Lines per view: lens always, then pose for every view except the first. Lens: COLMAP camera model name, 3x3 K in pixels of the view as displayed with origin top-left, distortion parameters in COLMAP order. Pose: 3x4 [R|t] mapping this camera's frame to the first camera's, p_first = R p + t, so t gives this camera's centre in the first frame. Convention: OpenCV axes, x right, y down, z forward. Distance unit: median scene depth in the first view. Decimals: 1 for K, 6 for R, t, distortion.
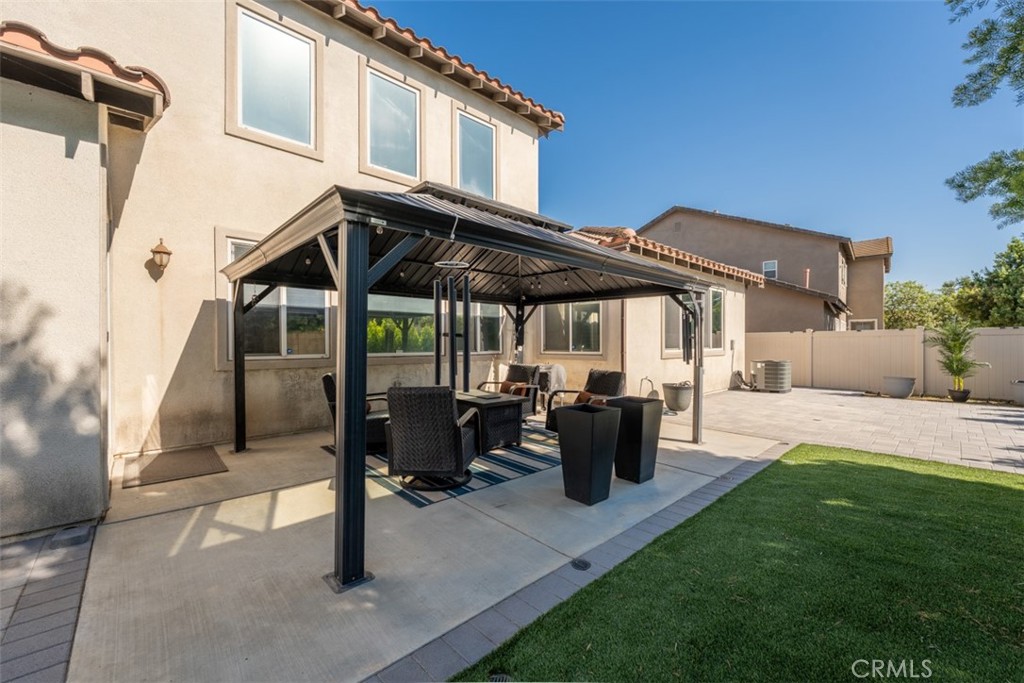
lens RADIAL K [[409.1, 0, 511.2], [0, 409.1, 342.9], [0, 0, 1]] dist [-0.003633, -0.000372]
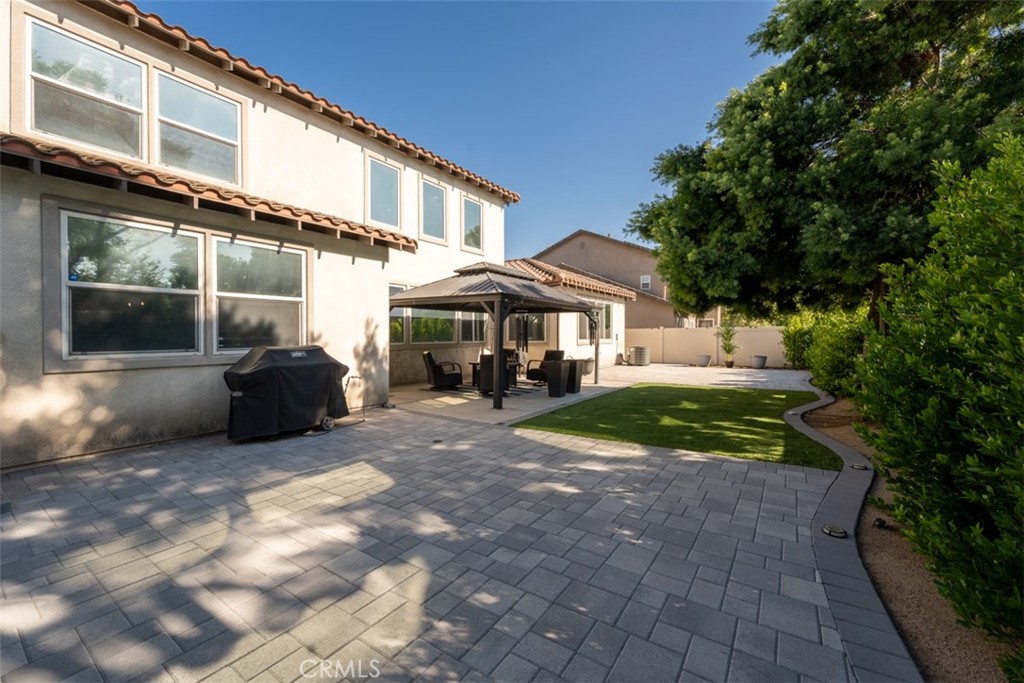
lens RADIAL K [[409.1, 0, 513.2], [0, 409.1, 338.8], [0, 0, 1]] dist [-0.003633, -0.000372]
pose [[0.974452, -0.002906, 0.224579, -0.286882], [0.000555, 0.999944, 0.010533, -0.006034], [-0.224597, -0.010139, 0.974399, -0.630347]]
